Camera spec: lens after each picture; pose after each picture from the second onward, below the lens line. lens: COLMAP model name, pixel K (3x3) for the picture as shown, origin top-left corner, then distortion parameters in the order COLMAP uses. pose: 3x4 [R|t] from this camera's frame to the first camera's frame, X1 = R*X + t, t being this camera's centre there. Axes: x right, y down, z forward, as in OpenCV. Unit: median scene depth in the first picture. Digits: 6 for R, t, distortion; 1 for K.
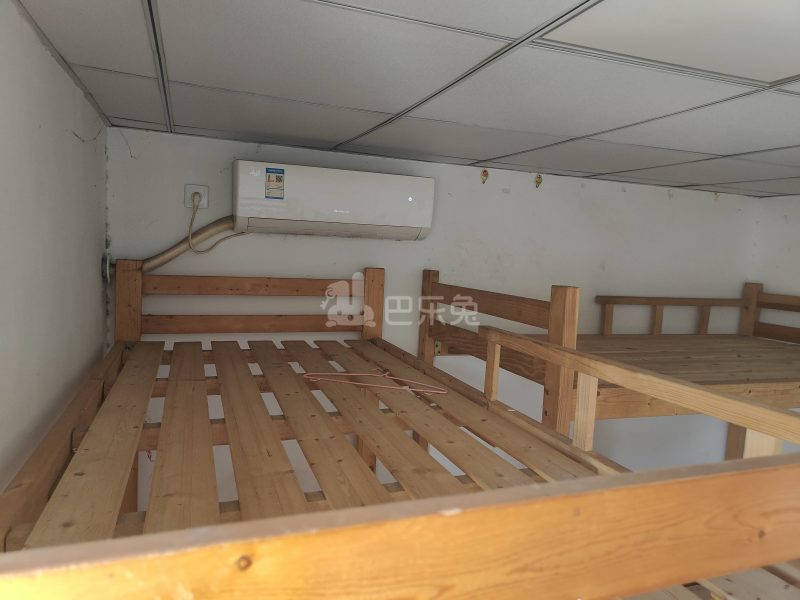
lens RADIAL K [[576.3, 0, 405.7], [0, 576.3, 303.0], [0, 0, 1]] dist [0.033438, -0.003825]
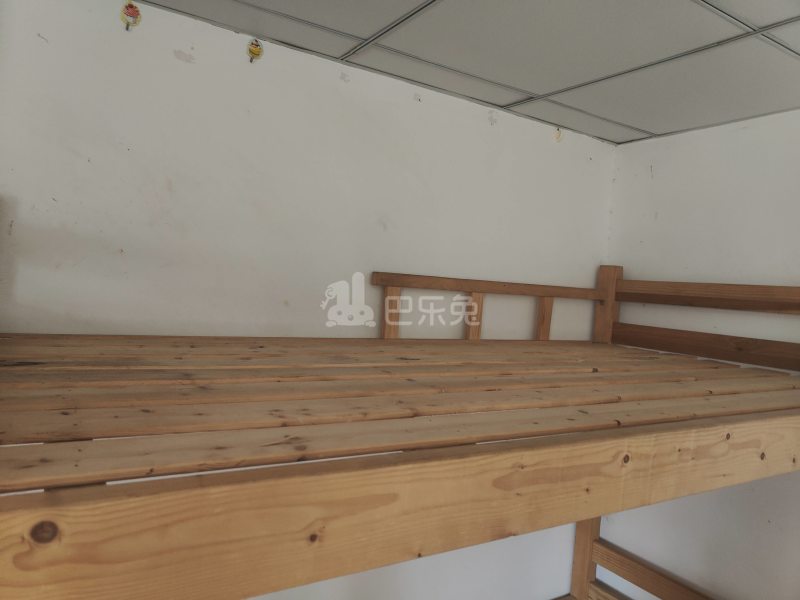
lens RADIAL K [[576.3, 0, 395.5], [0, 576.3, 299.2], [0, 0, 1]] dist [0.033438, -0.003825]
pose [[0.980688, 0.013082, 0.195141, 0.229203], [-0.003241, 0.998710, -0.050667, 0.042402], [-0.195552, 0.049056, 0.979466, 0.407328]]
